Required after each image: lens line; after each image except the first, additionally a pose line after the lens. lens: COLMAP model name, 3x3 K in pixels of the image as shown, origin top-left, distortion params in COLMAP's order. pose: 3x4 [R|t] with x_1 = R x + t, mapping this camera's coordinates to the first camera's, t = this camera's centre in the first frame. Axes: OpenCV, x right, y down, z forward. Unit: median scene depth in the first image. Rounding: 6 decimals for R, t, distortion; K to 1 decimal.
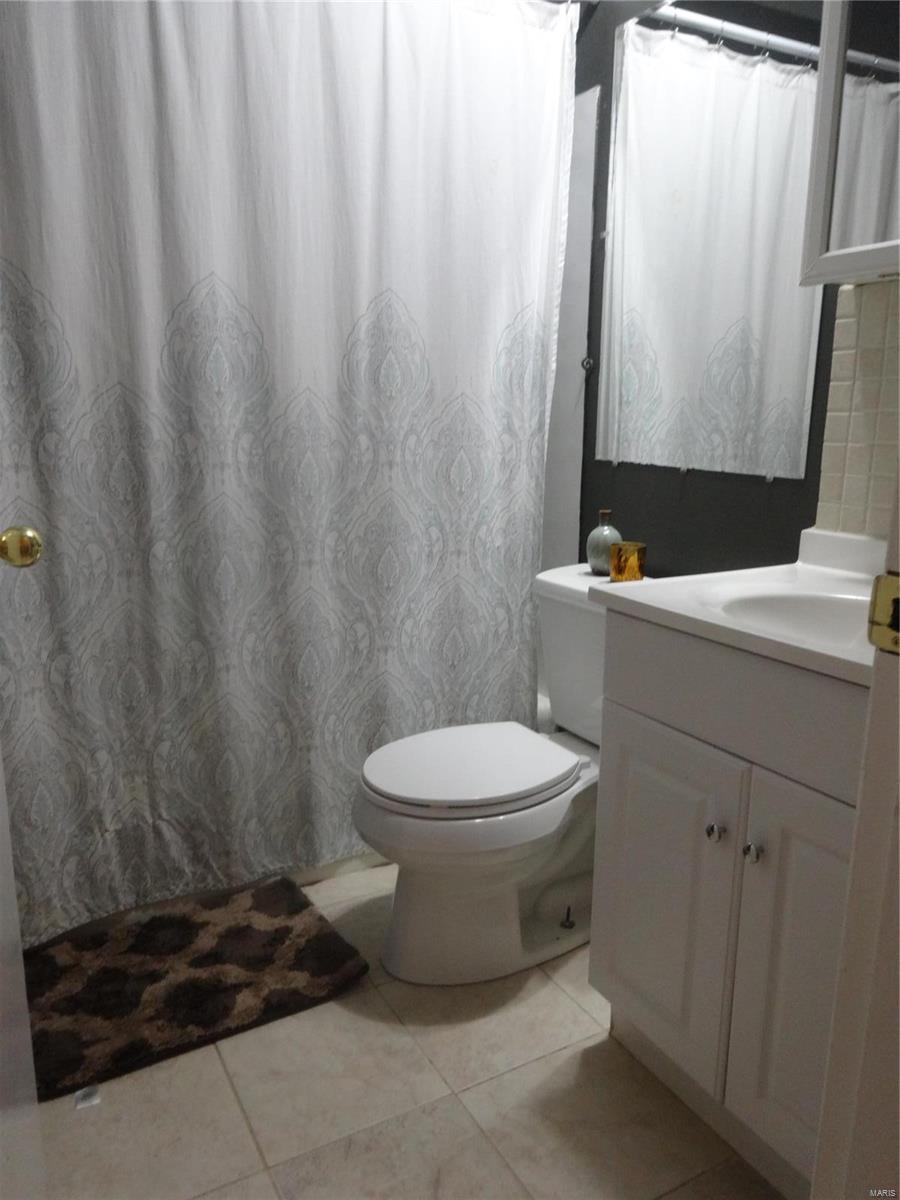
lens RADIAL K [[887.4, 0, 453.1], [0, 887.4, 602.4], [0, 0, 1]] dist [0.005304, -0.011846]
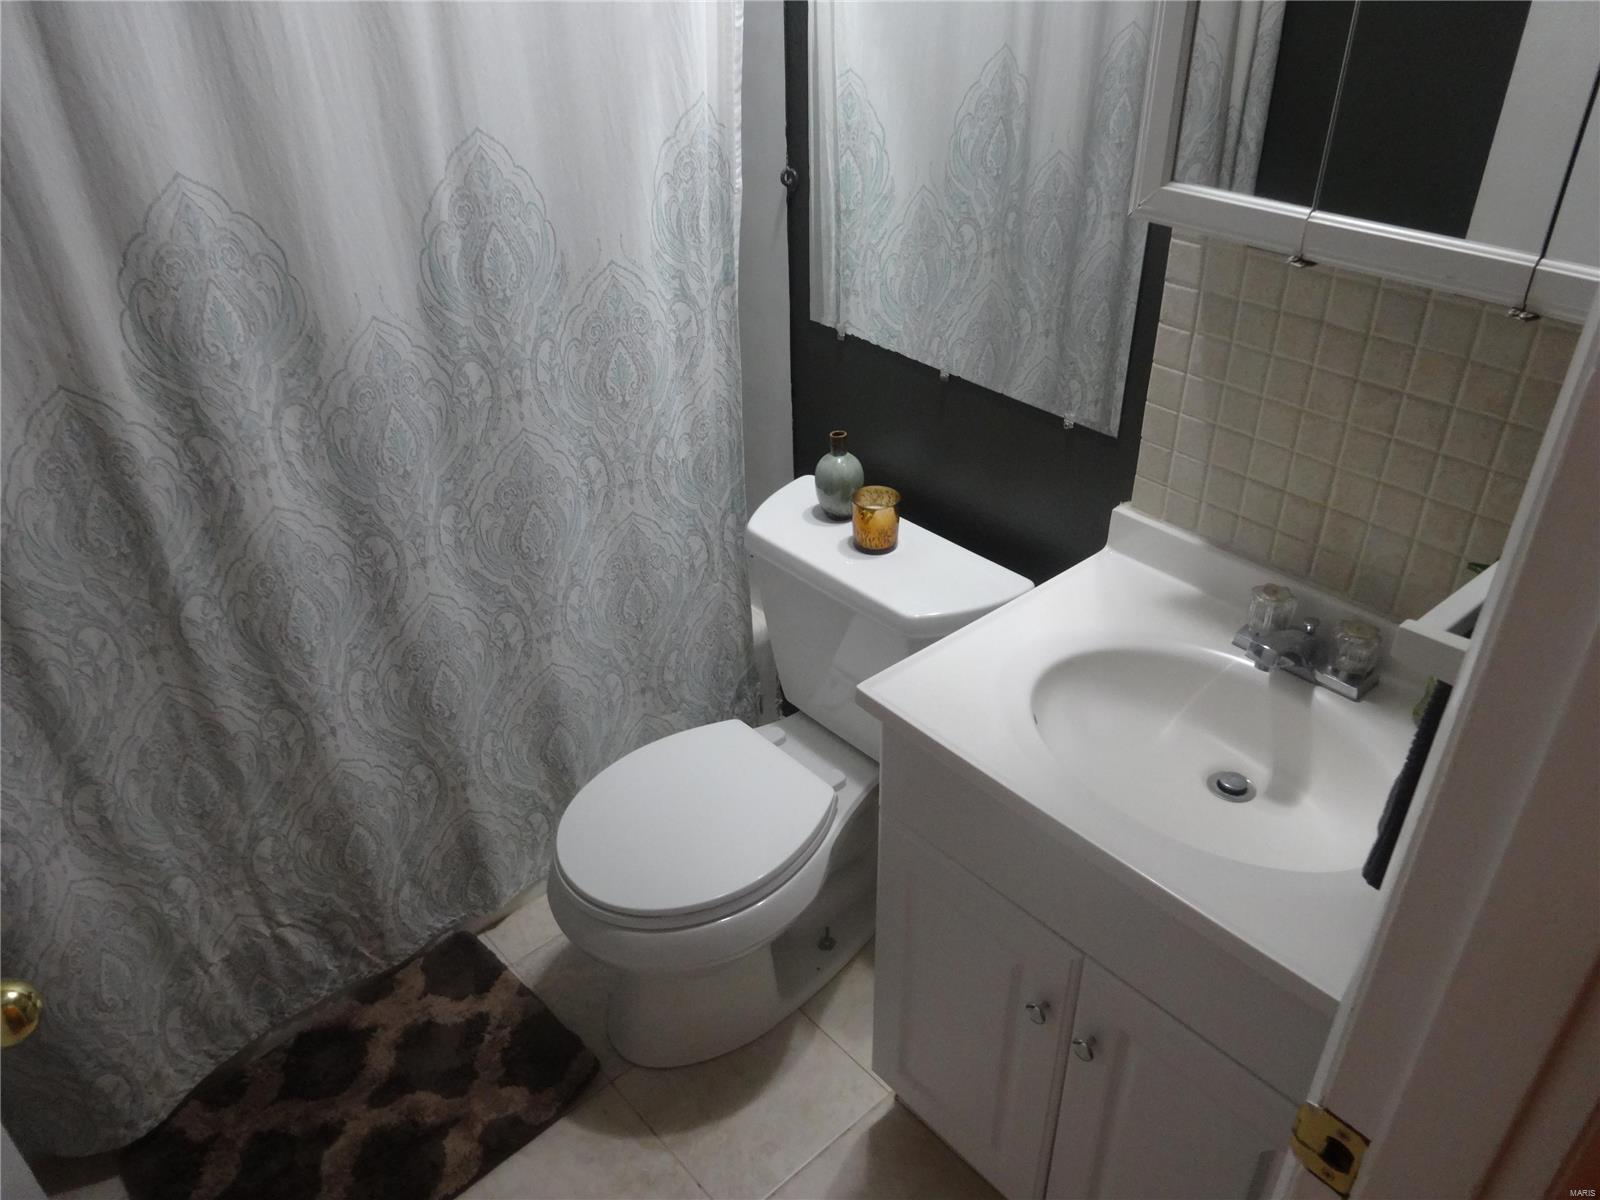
lens RADIAL K [[1183.2, 0, 801.8], [0, 1183.2, 596.1], [0, 0, 1]] dist [0.005304, -0.011846]
pose [[0.976195, -0.136682, 0.168406, -0.034796], [0.070091, 0.933588, 0.351427, -0.326322], [-0.205256, -0.331257, 0.920944, 0.095699]]
